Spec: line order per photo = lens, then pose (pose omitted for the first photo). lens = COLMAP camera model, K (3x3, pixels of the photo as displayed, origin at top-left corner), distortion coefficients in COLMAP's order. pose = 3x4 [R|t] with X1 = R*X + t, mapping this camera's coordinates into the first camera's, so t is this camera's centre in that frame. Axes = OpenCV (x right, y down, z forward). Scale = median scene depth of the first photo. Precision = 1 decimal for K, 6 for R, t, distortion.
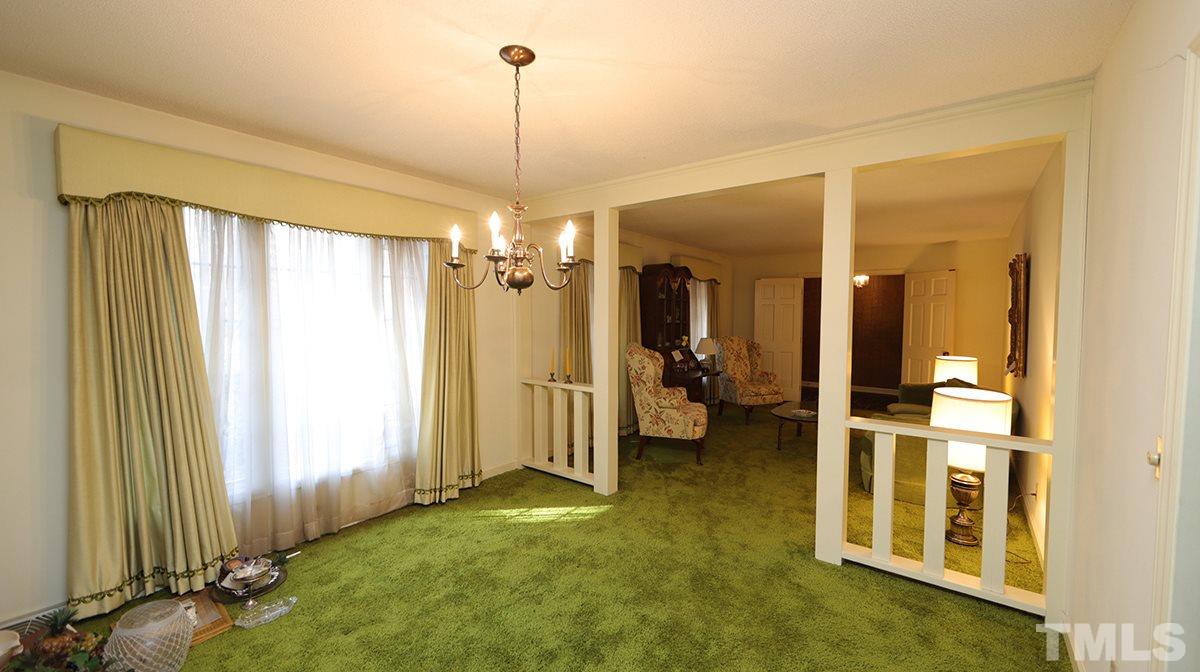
lens RADIAL K [[478.3, 0, 600.0], [0, 478.3, 336.0], [0, 0, 1]] dist [-0.001821, -0.000176]
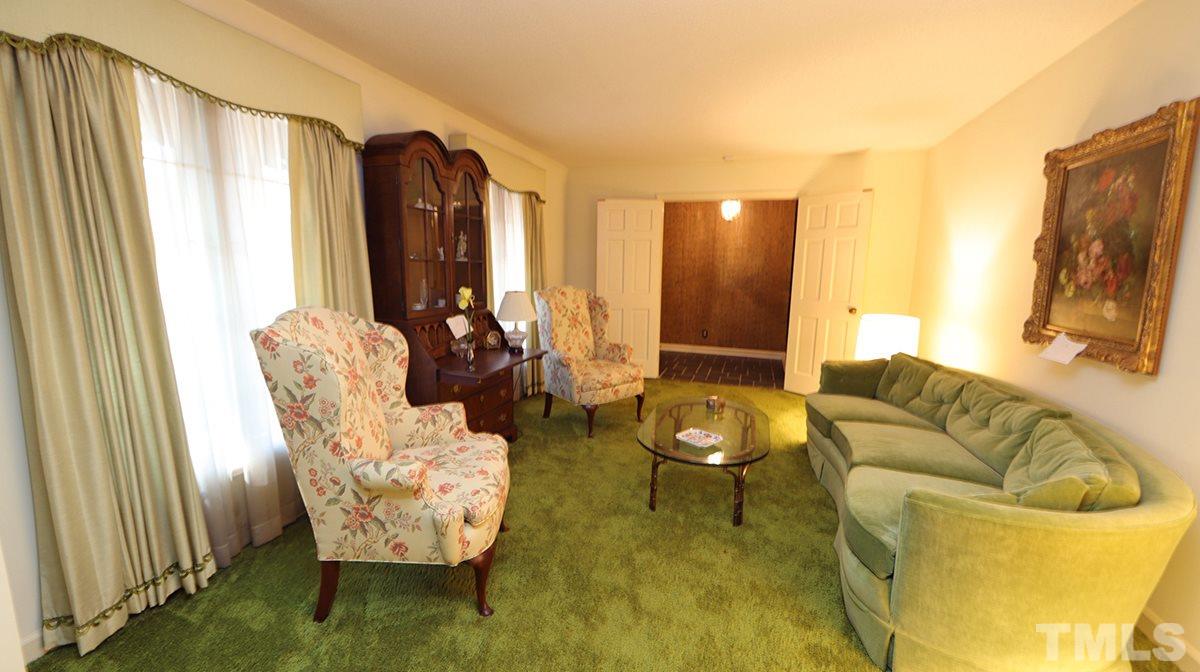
lens RADIAL K [[478.3, 0, 600.0], [0, 478.3, 336.0], [0, 0, 1]] dist [-0.001821, -0.000176]
pose [[0.944589, -0.041775, 0.325587, 0.136375], [0.007444, 0.994340, 0.105983, -0.001576], [-0.328172, -0.097687, 0.939553, 0.467868]]
